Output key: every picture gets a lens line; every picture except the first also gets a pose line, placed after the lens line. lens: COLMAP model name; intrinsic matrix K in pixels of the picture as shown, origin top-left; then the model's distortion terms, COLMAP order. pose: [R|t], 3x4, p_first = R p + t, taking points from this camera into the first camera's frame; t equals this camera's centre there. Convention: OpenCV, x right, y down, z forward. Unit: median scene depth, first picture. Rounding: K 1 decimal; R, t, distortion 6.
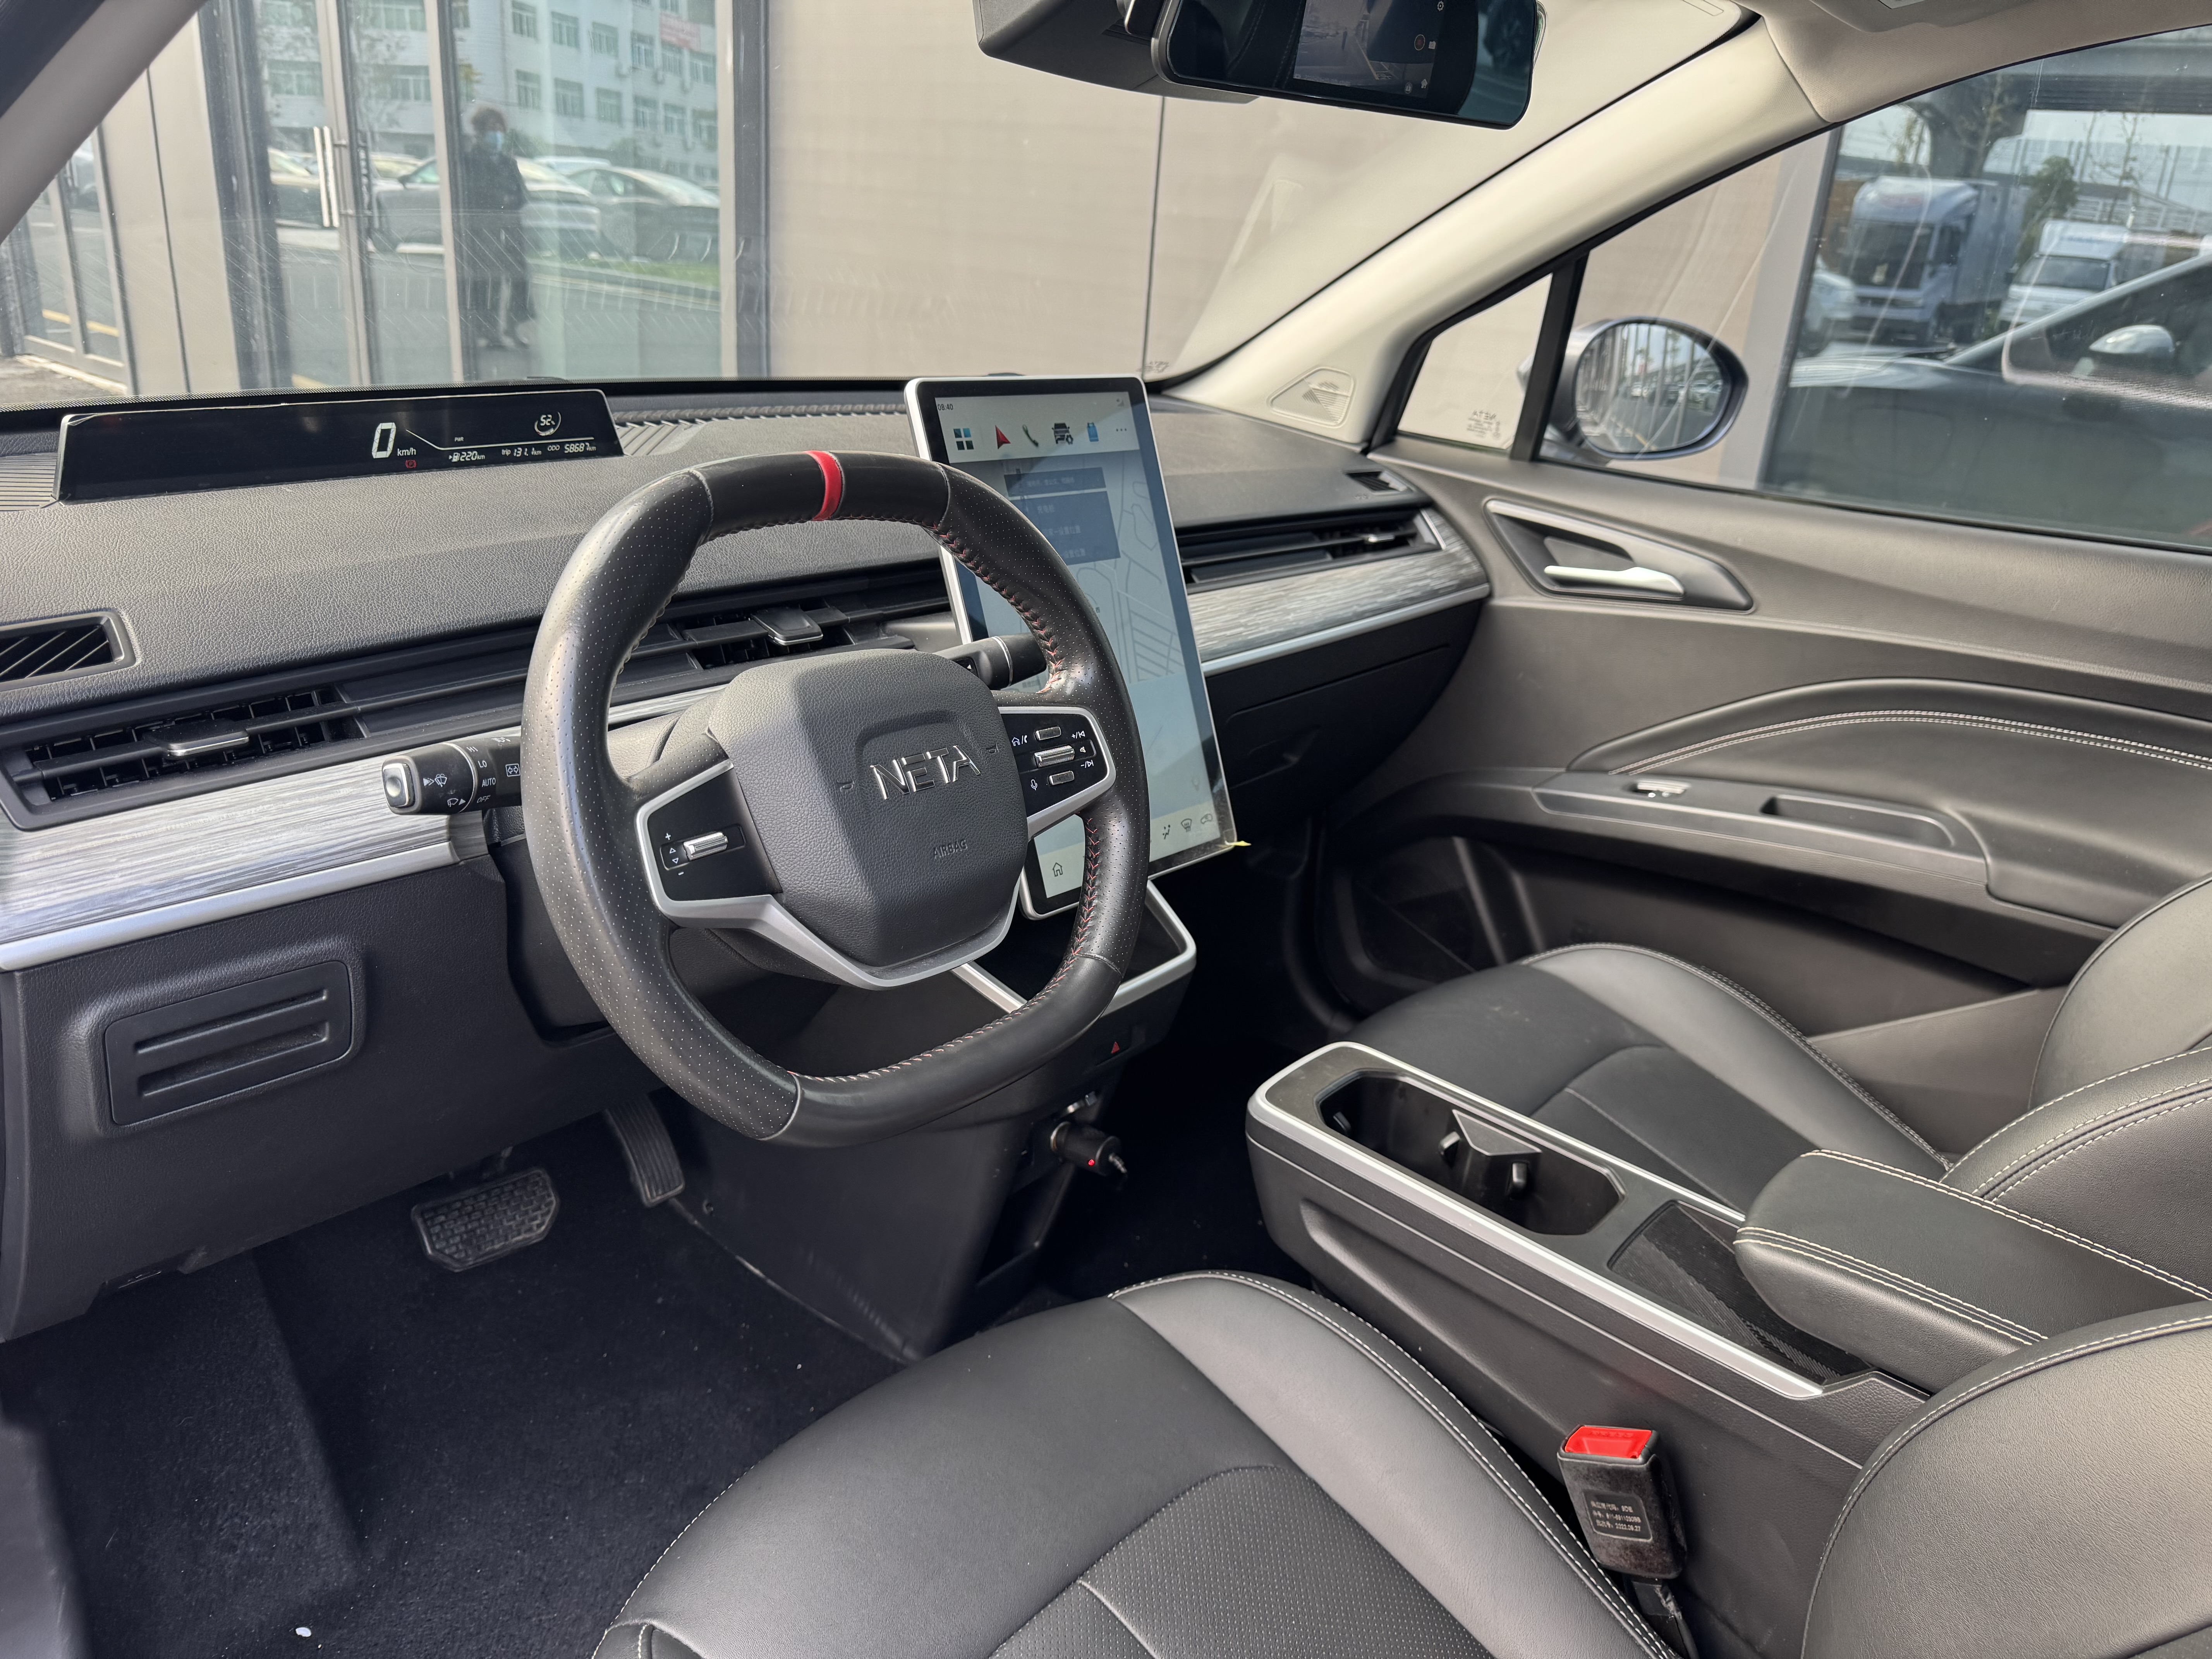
lens RADIAL K [[1556.5, 0, 1118.4], [0, 1556.5, 848.5], [0, 0, 1]] dist [0.060952, -0.077260]
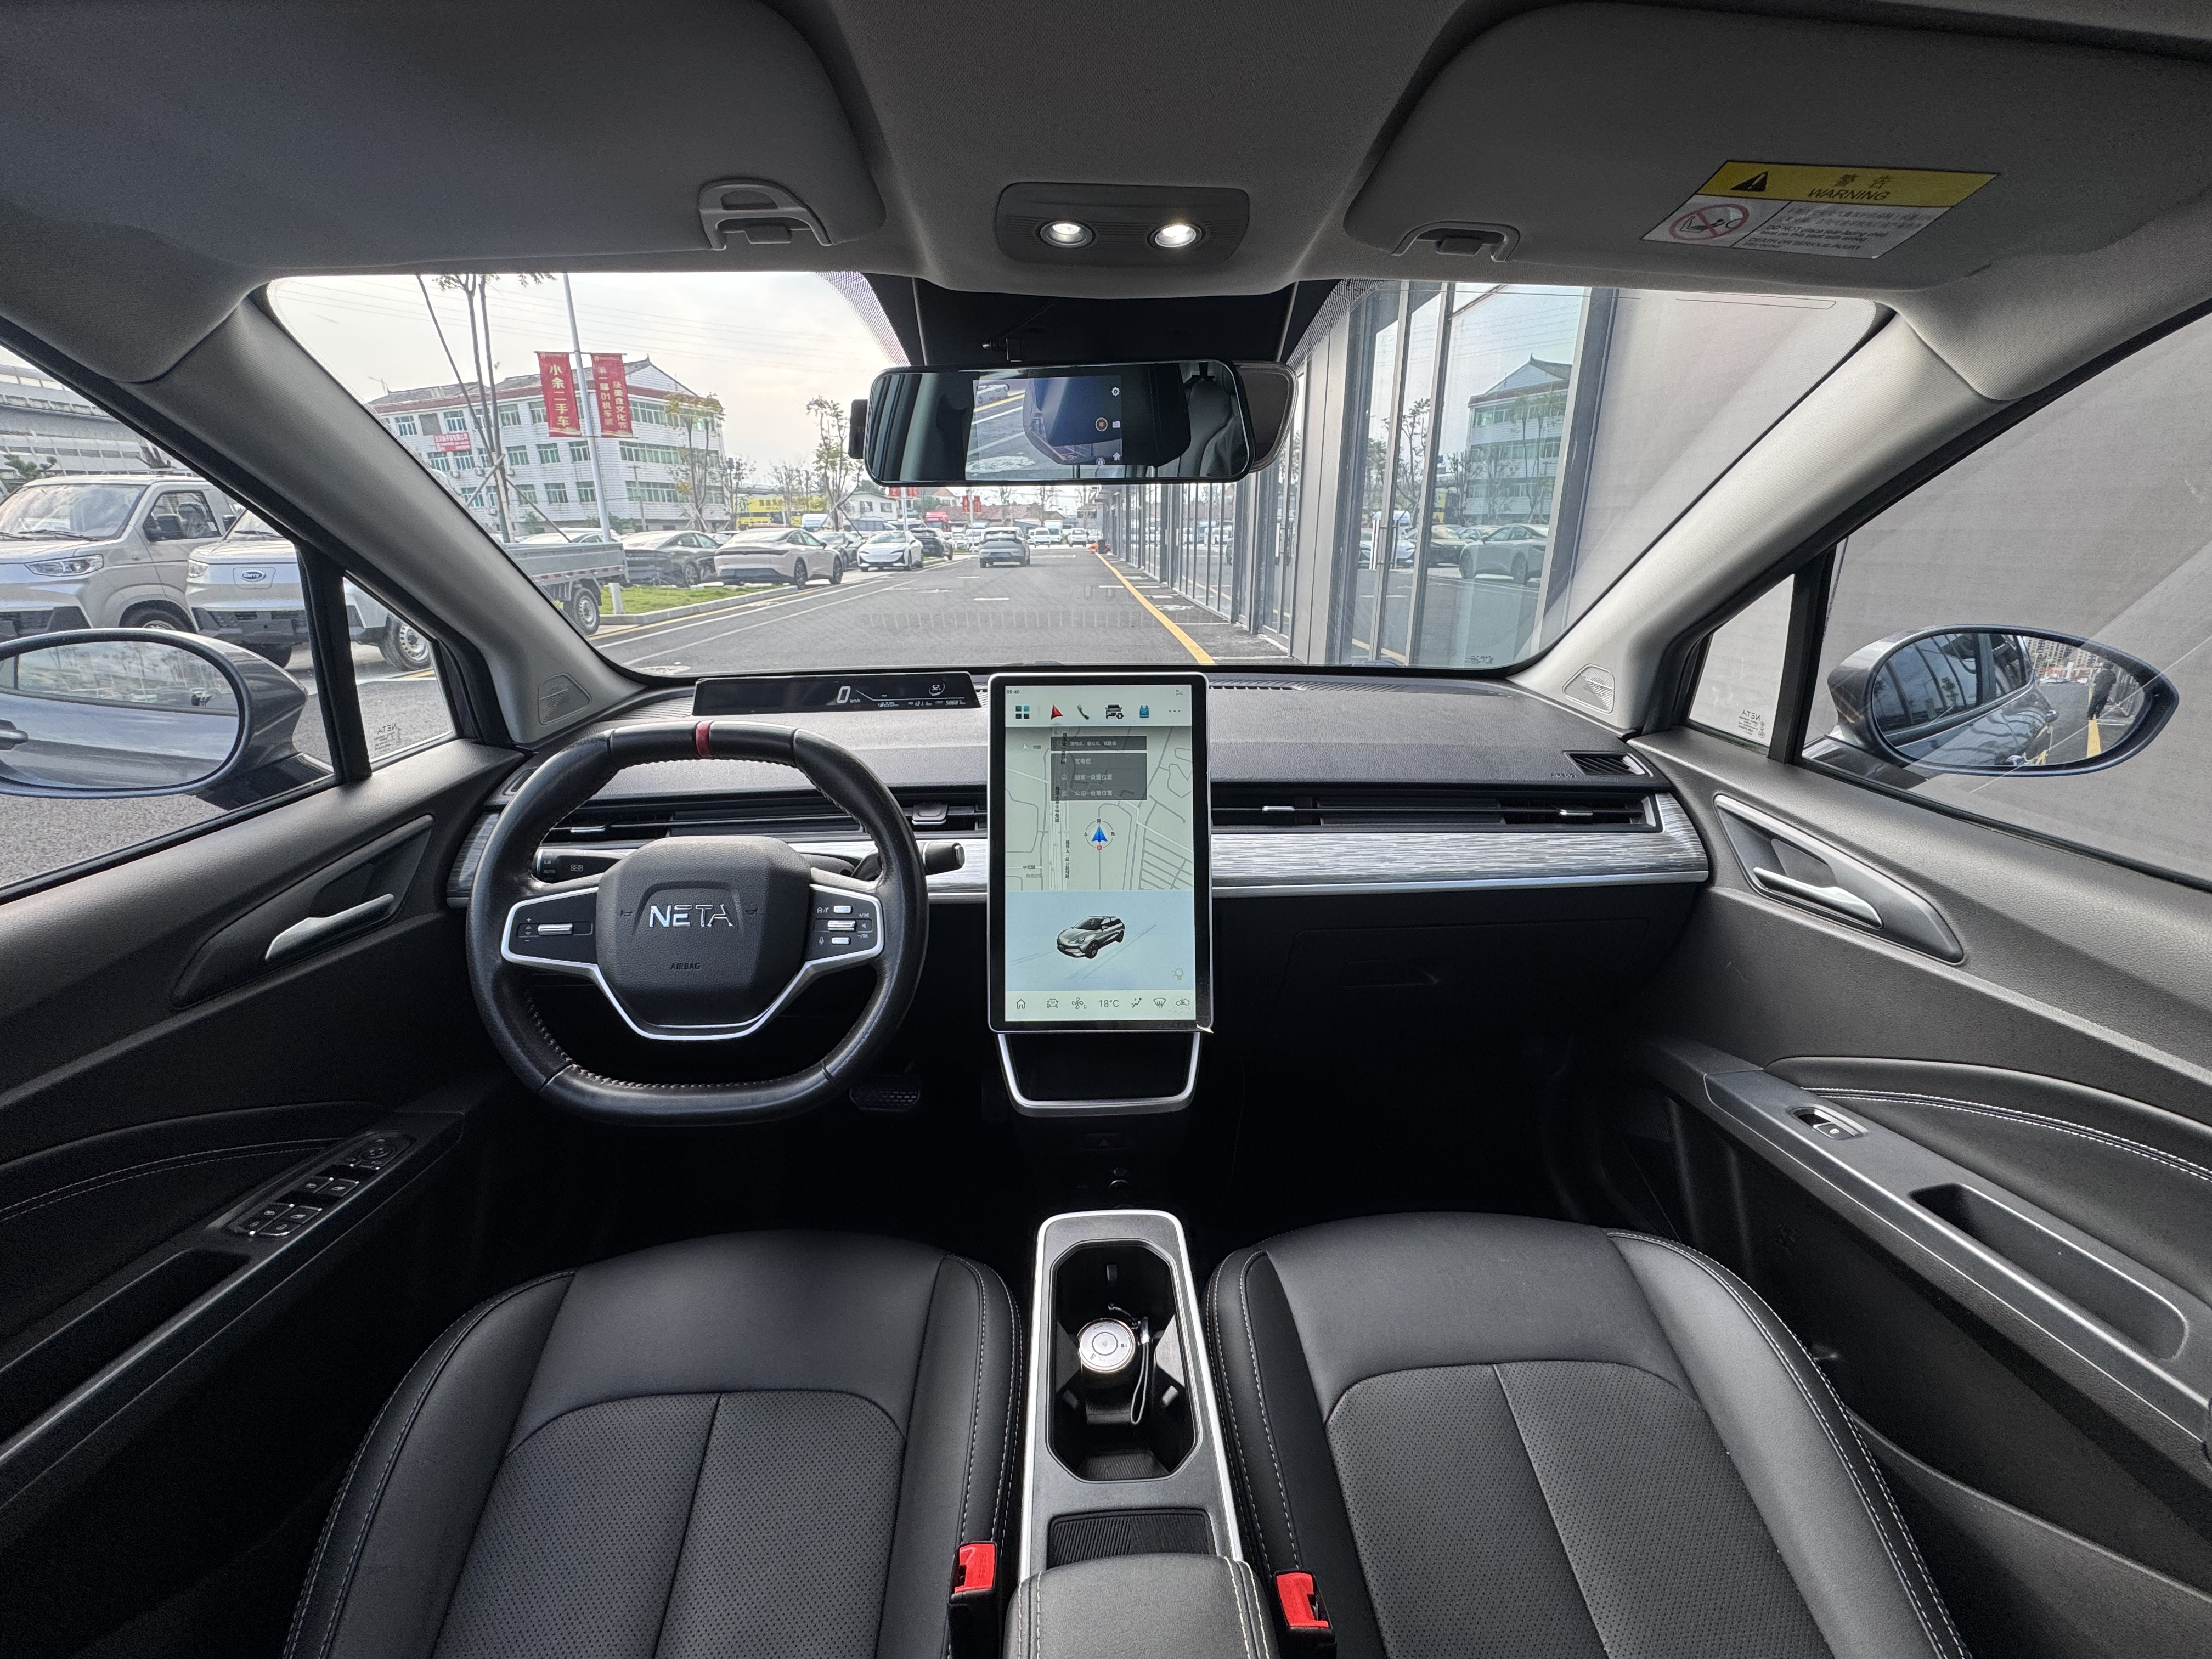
lens RADIAL K [[874.6, 0, 1106.0], [0, 874.6, 829.5], [0, 0, 1]] dist [-0.001689, 0.000017]
pose [[0.677906, 0.162690, -0.716921, 0.536560], [-0.220863, 0.975225, 0.012463, -0.162973], [0.701187, 0.149893, 0.697043, 0.435505]]
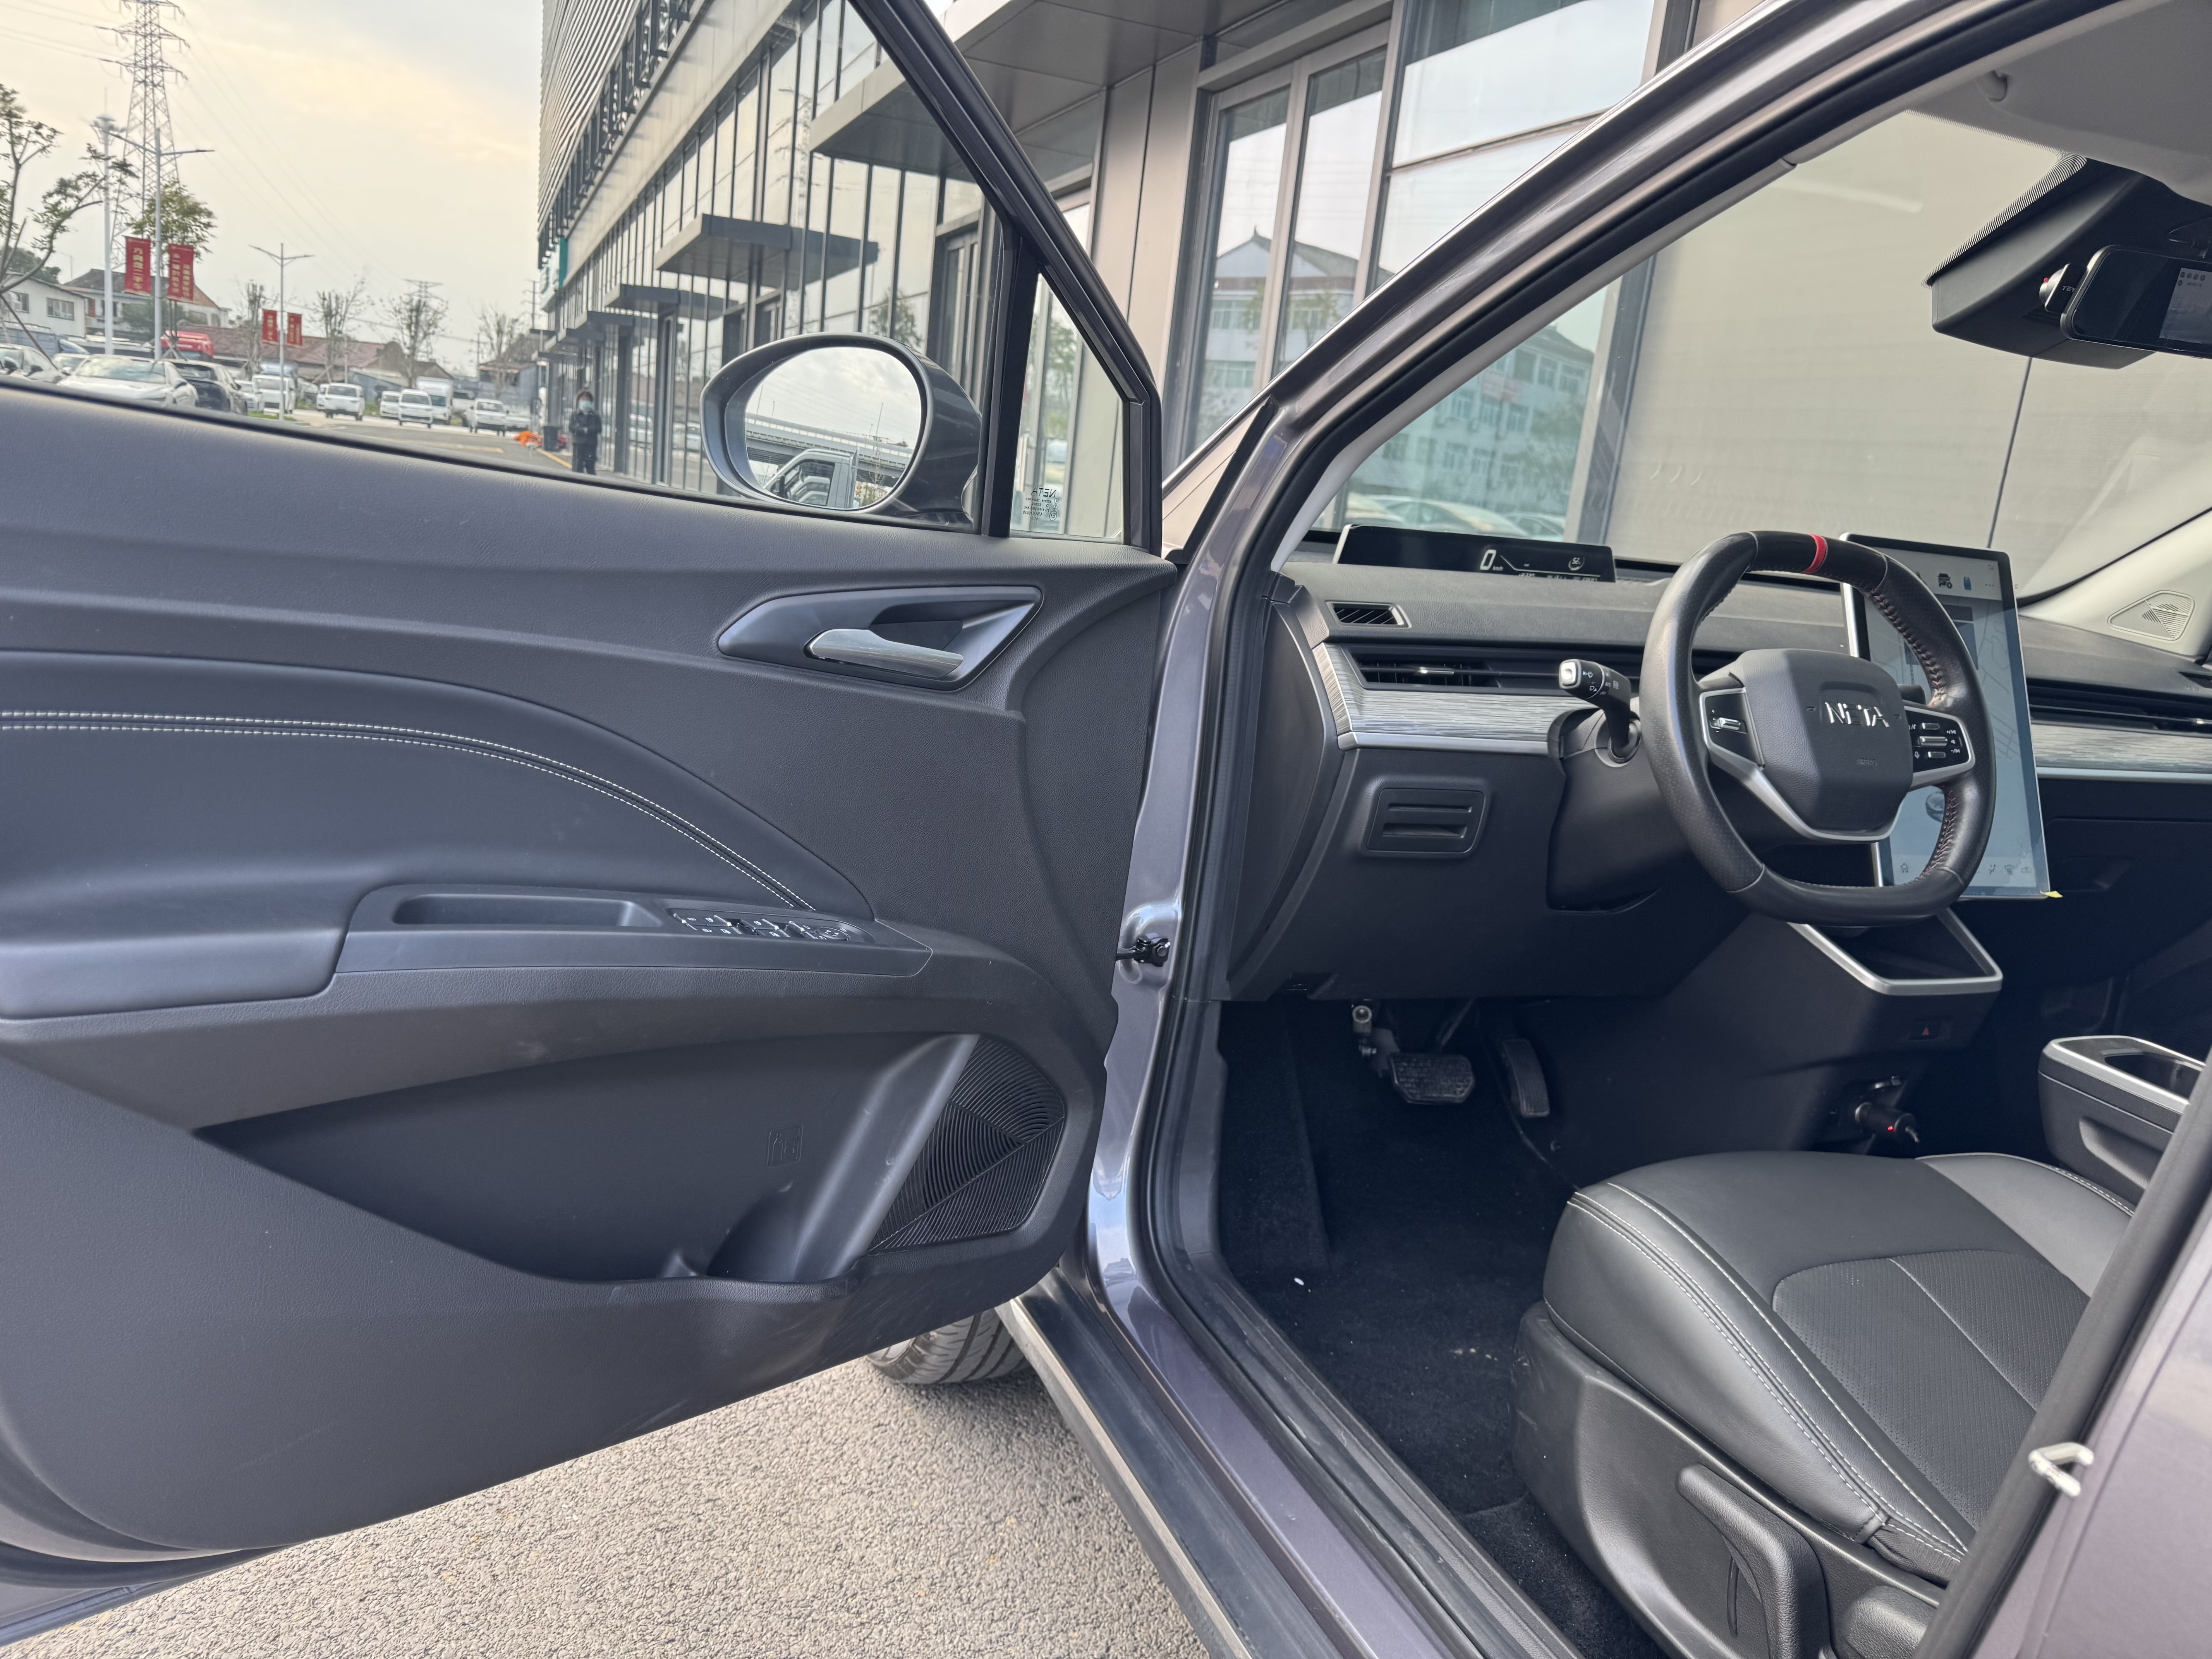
lens RADIAL K [[1588.3, 0, 1106.0], [0, 1588.3, 829.5], [0, 0, 1]] dist [0.050960, -0.052157]
pose [[0.892145, 0.119082, -0.435771, -0.051911], [-0.207518, 0.964861, -0.161183, 0.340242], [0.401264, 0.234229, 0.885508, -0.540661]]
